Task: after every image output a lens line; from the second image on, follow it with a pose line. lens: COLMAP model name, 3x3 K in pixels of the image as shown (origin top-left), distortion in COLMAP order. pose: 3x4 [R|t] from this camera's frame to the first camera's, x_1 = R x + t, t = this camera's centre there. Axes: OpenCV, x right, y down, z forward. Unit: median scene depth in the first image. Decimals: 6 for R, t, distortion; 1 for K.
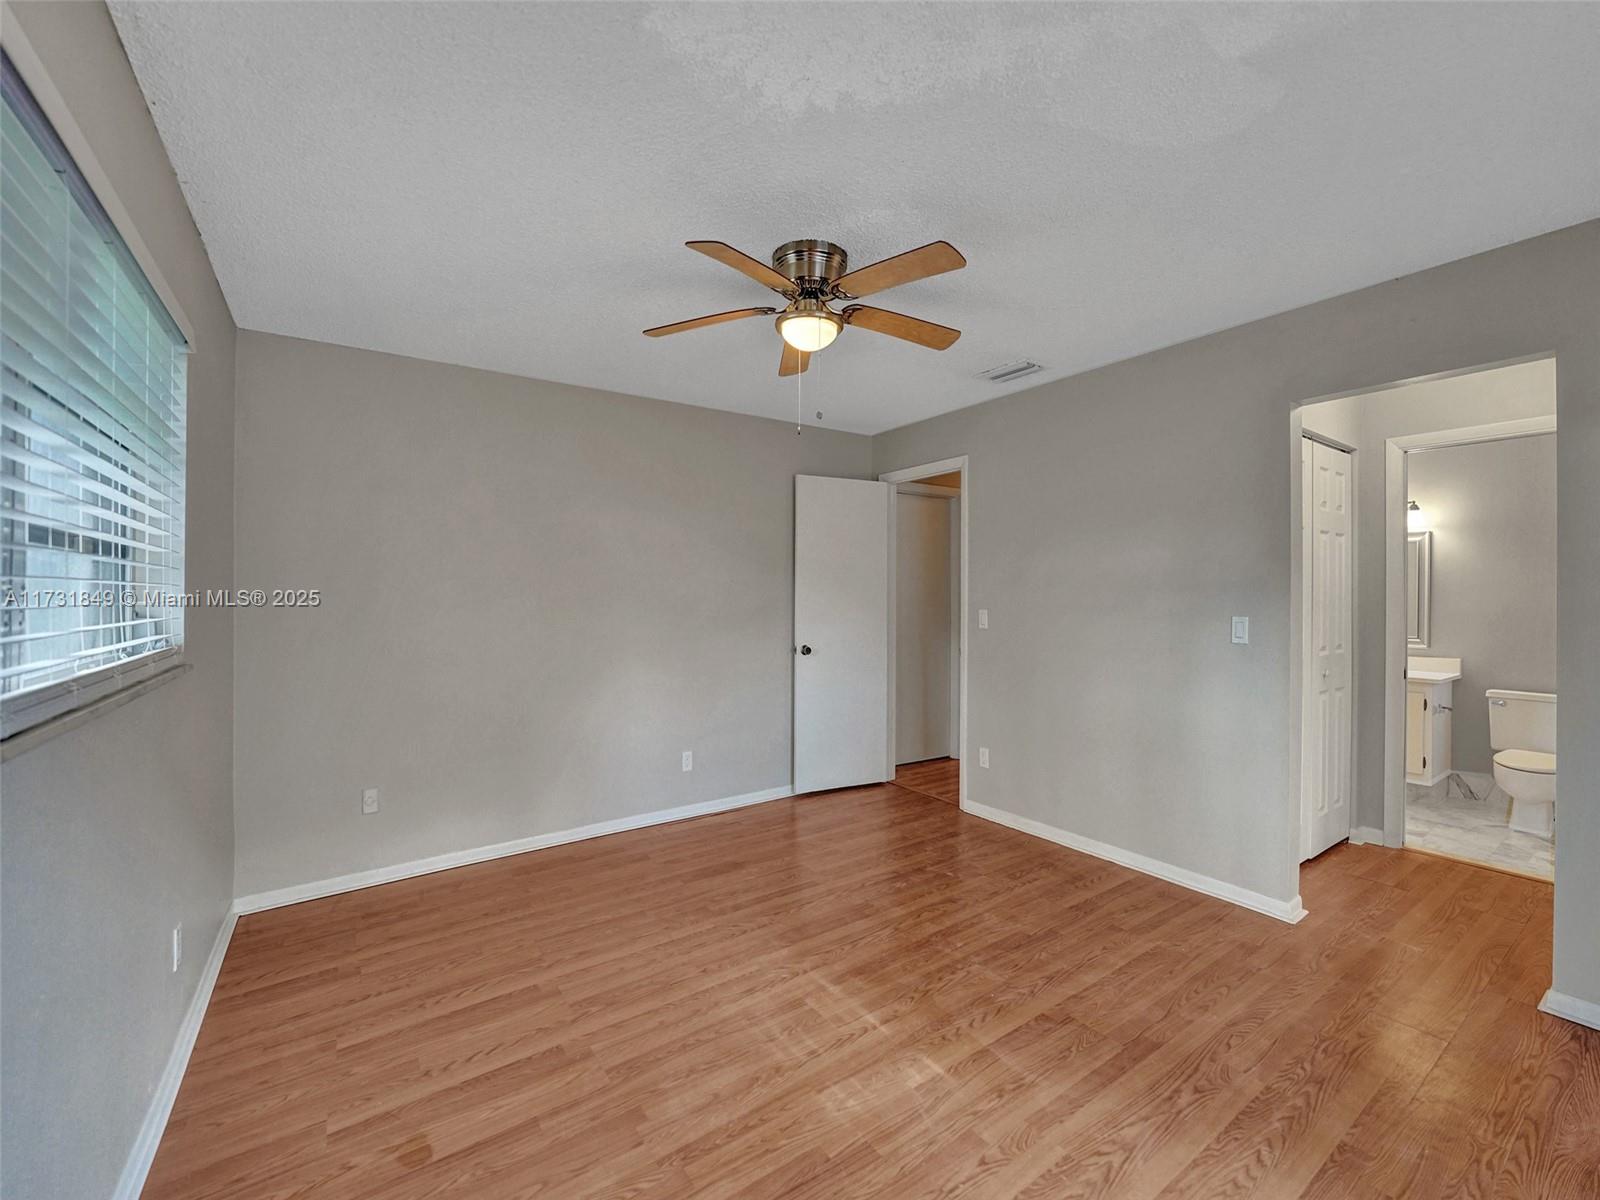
lens RADIAL K [[651.1, 0, 817.3], [0, 651.1, 602.2], [0, 0, 1]] dist [-0.008508, 0.000228]
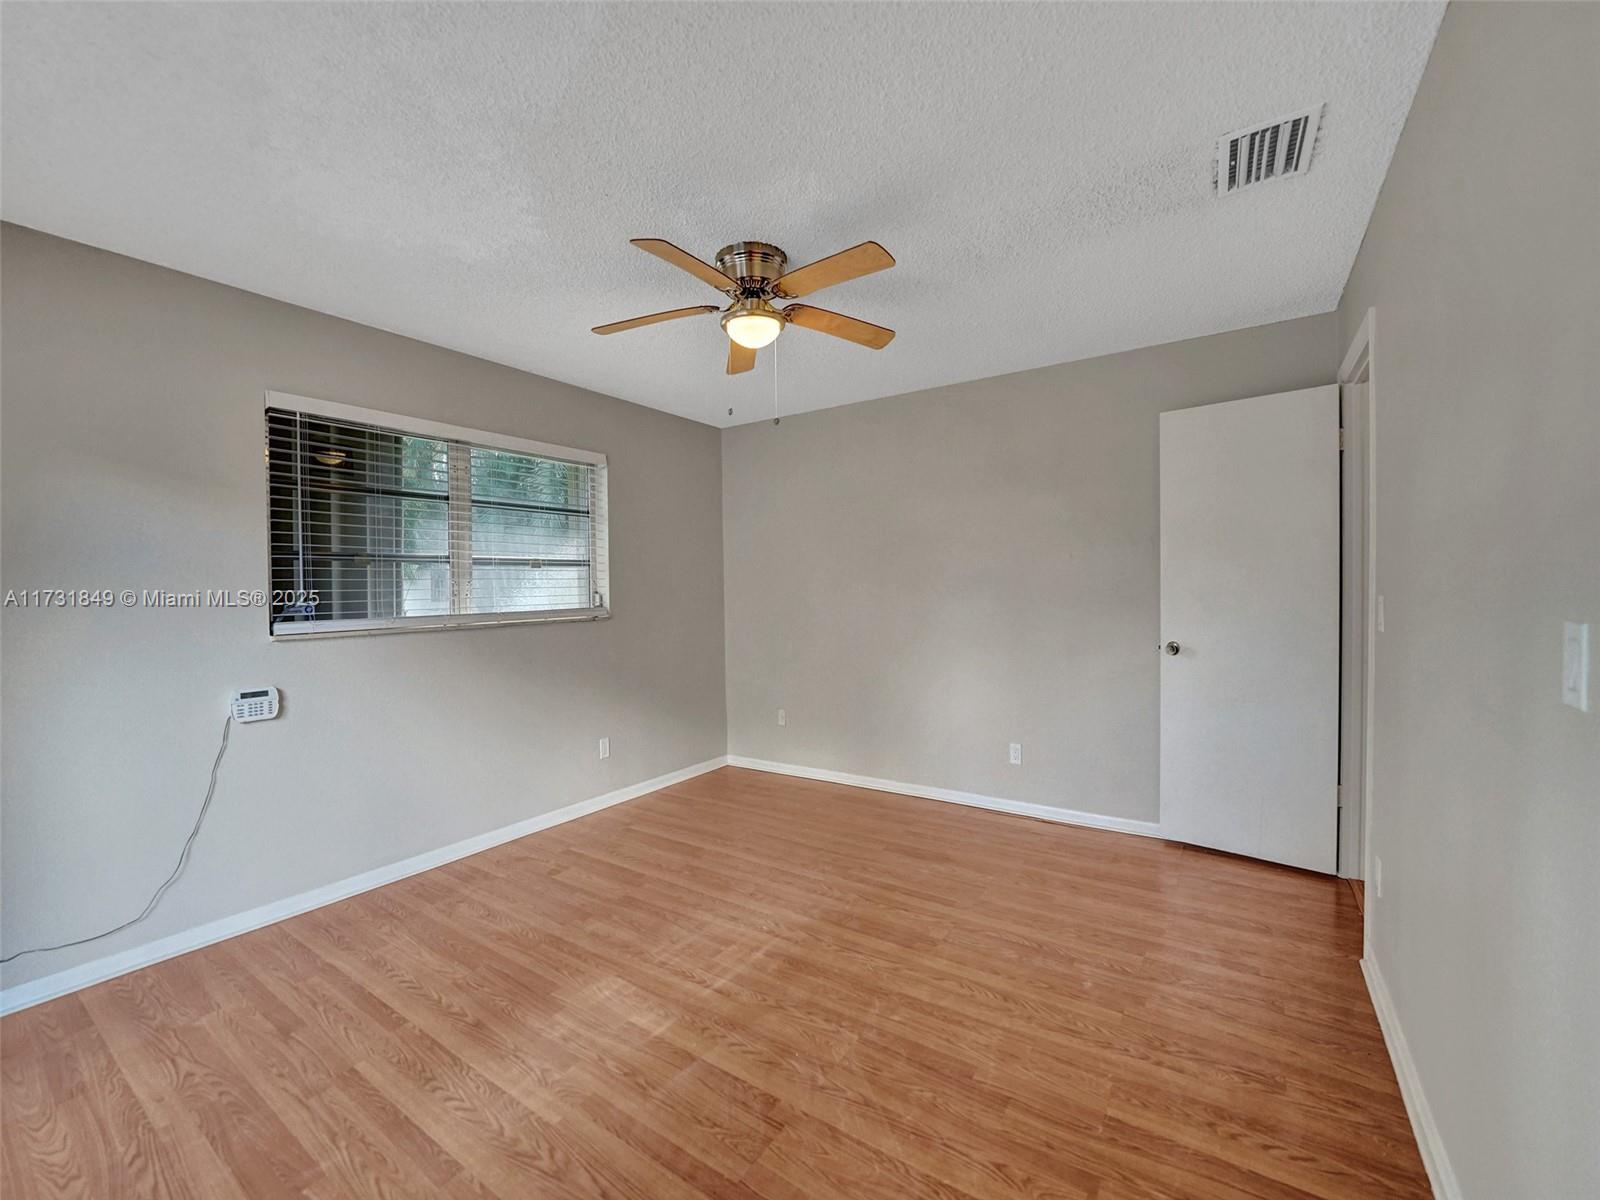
lens RADIAL K [[651.1, 0, 817.3], [0, 651.1, 602.2], [0, 0, 1]] dist [-0.008508, 0.000228]
pose [[0.381259, 0.021676, -0.924214, 0.979345], [0.004476, 0.999670, 0.025292, -0.000034], [0.924457, -0.013780, 0.381036, 0.669388]]
